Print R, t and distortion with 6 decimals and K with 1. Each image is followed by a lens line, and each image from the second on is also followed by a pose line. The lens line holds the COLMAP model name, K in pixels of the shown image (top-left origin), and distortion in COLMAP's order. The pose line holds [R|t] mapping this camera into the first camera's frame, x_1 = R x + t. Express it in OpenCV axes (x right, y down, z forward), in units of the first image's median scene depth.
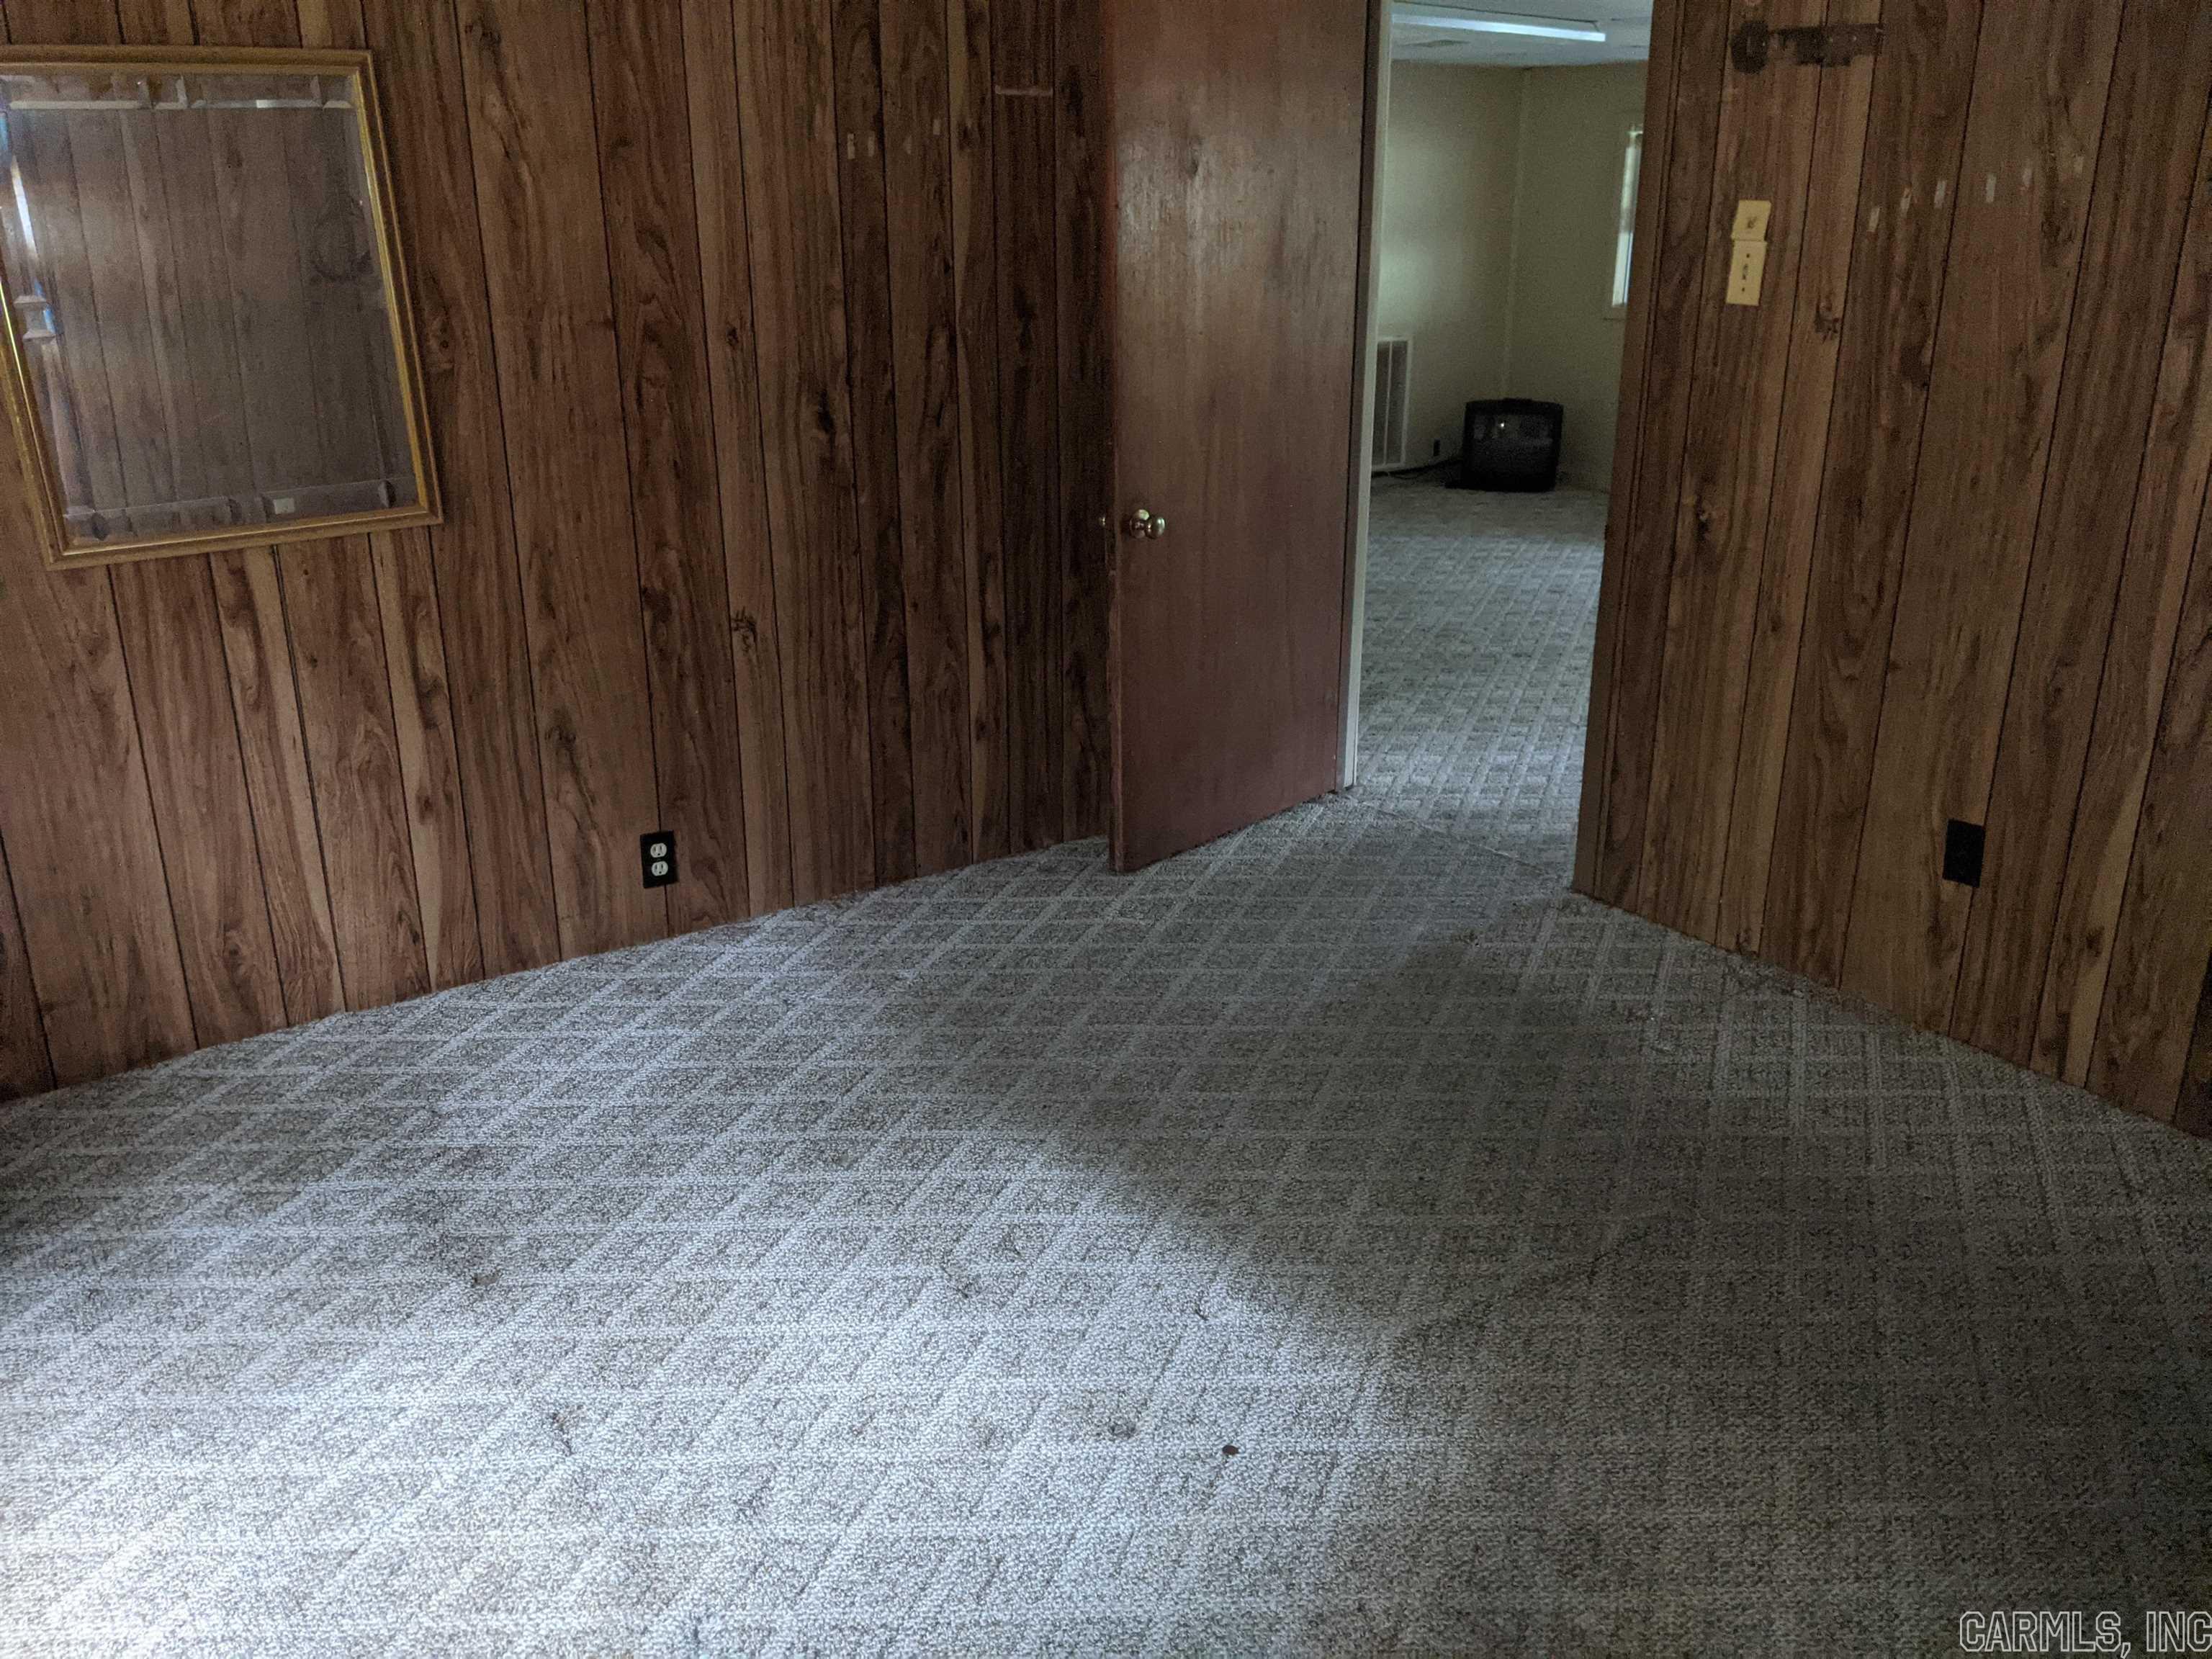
lens RADIAL K [[1807.7, 0, 1117.8], [0, 1807.7, 835.4], [0, 0, 1]] dist [0.048043, -0.093134]
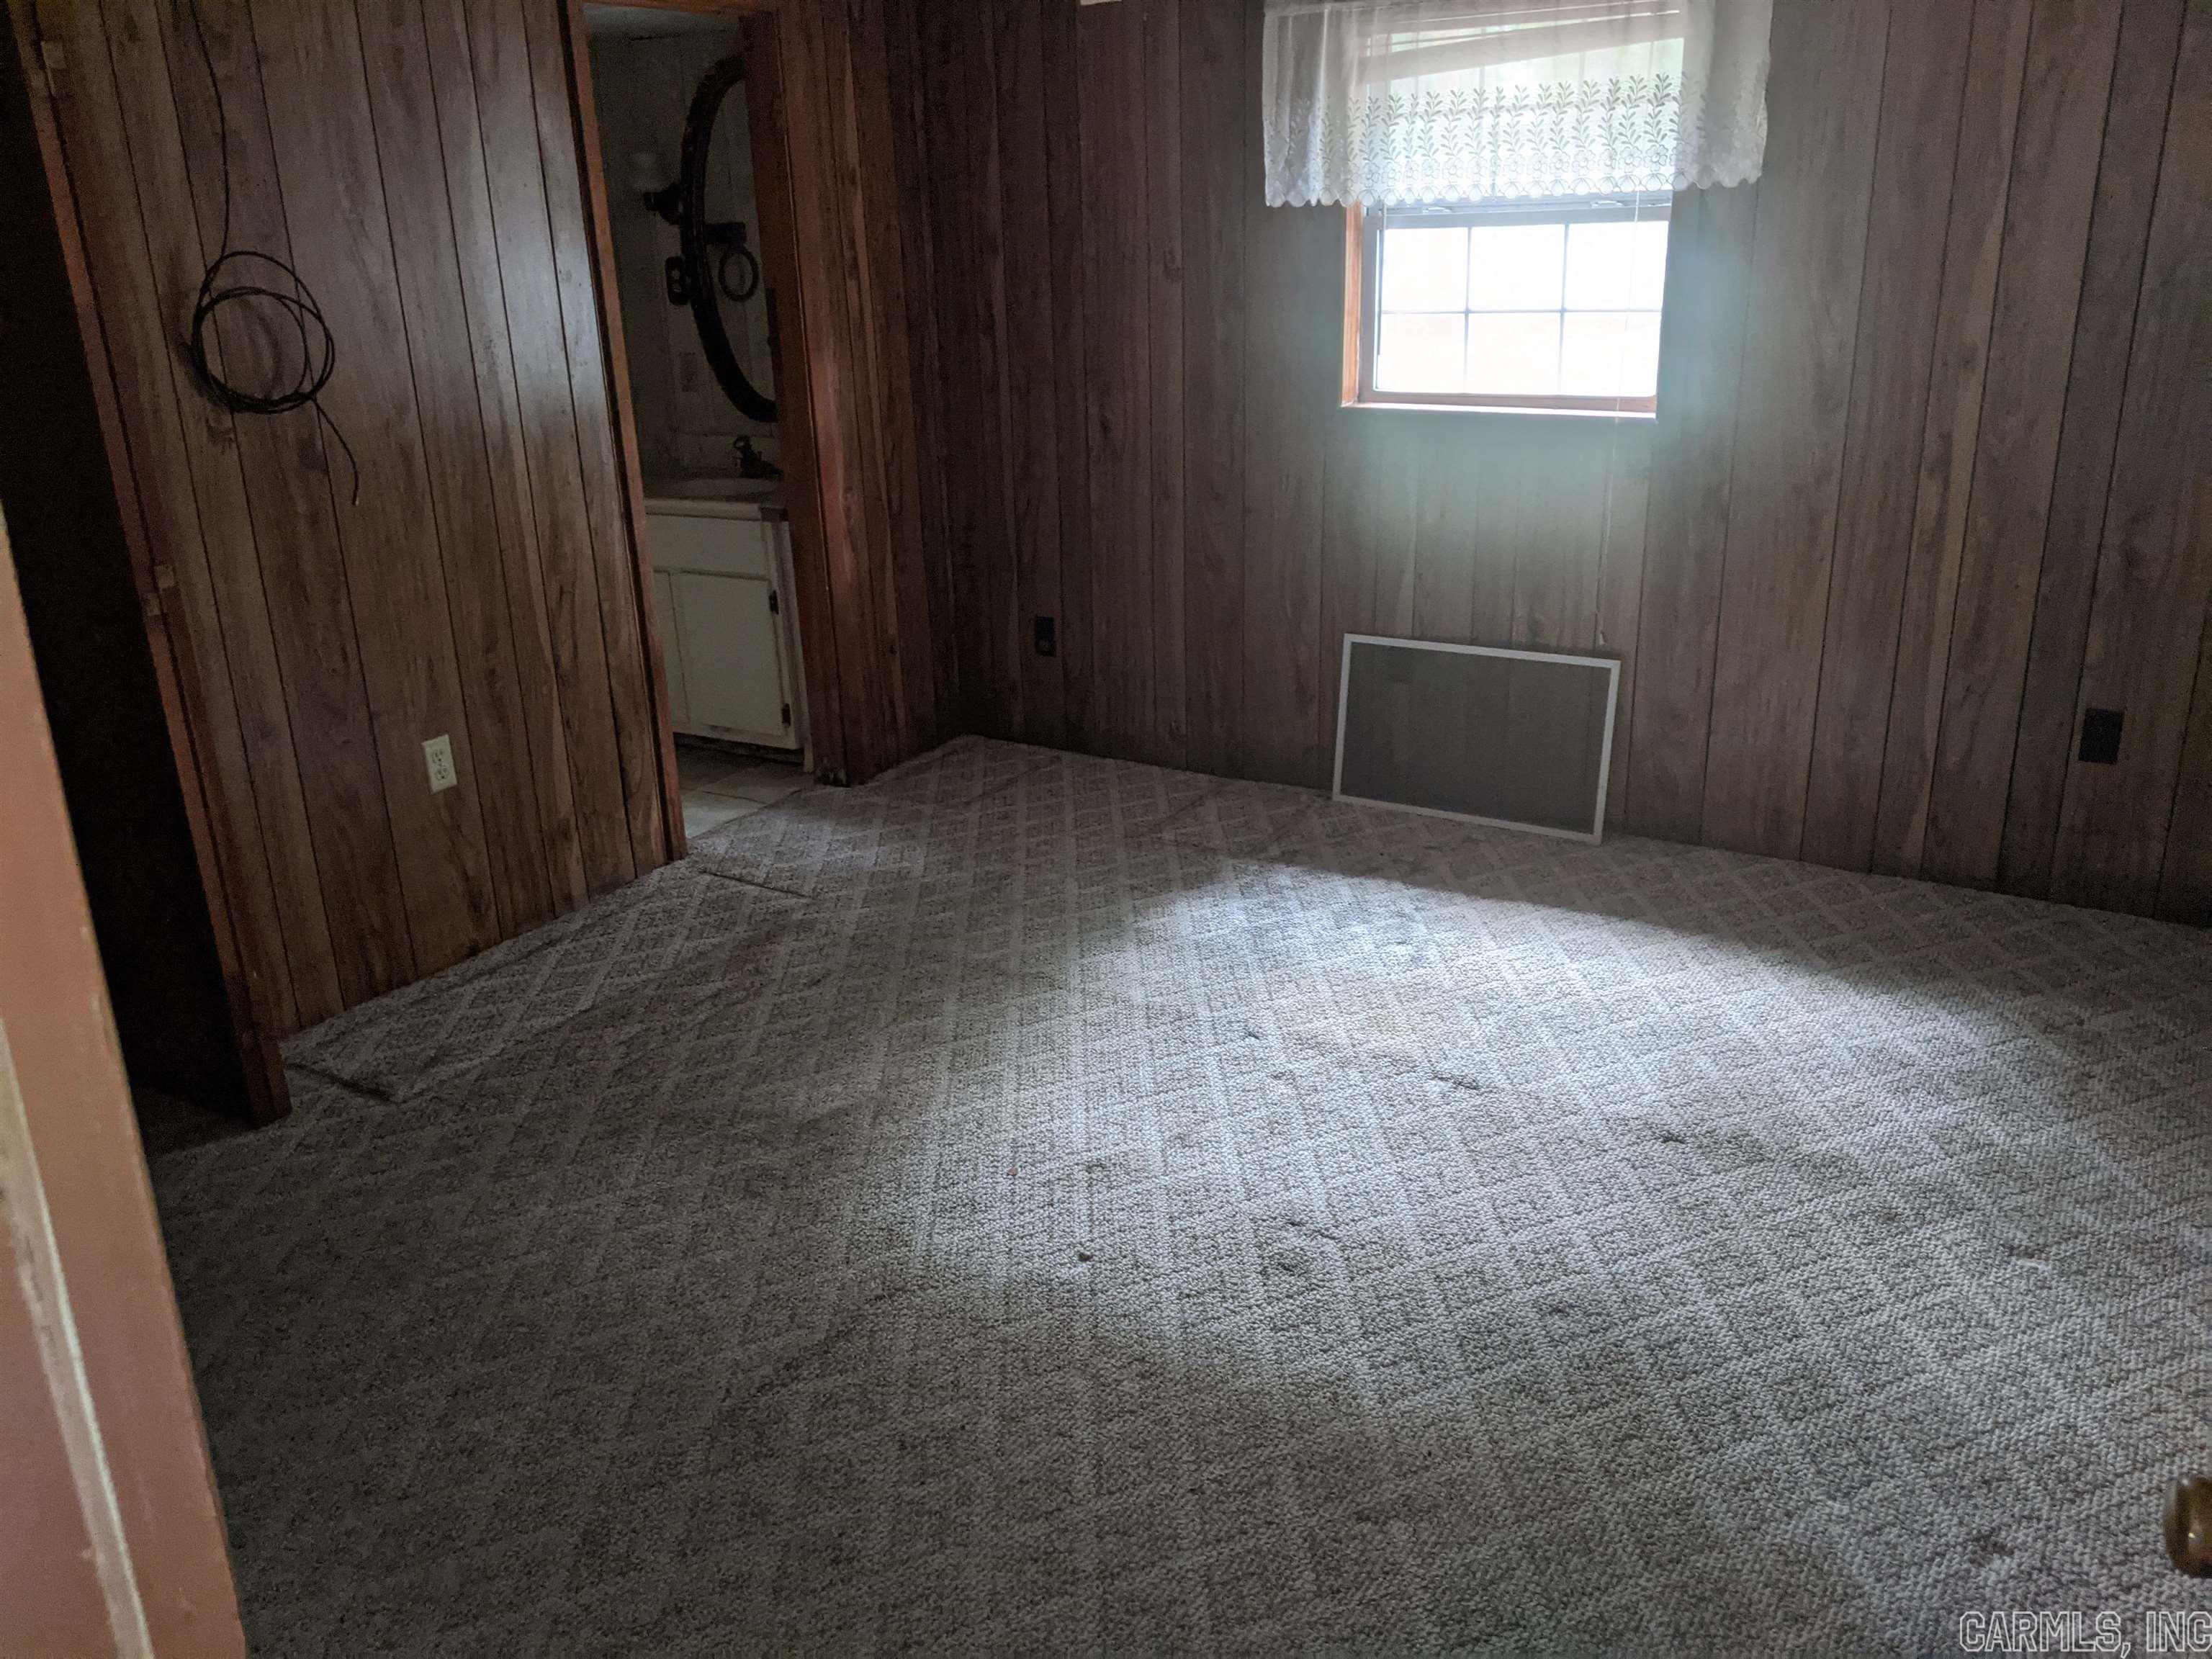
lens RADIAL K [[1807.7, 0, 1117.8], [0, 1807.7, 835.4], [0, 0, 1]] dist [0.048043, -0.093134]
pose [[-0.929145, 0.151055, -0.337449, 0.342382], [-0.092433, 0.788831, 0.607620, -0.577450], [0.357974, 0.595758, -0.718976, 1.562832]]
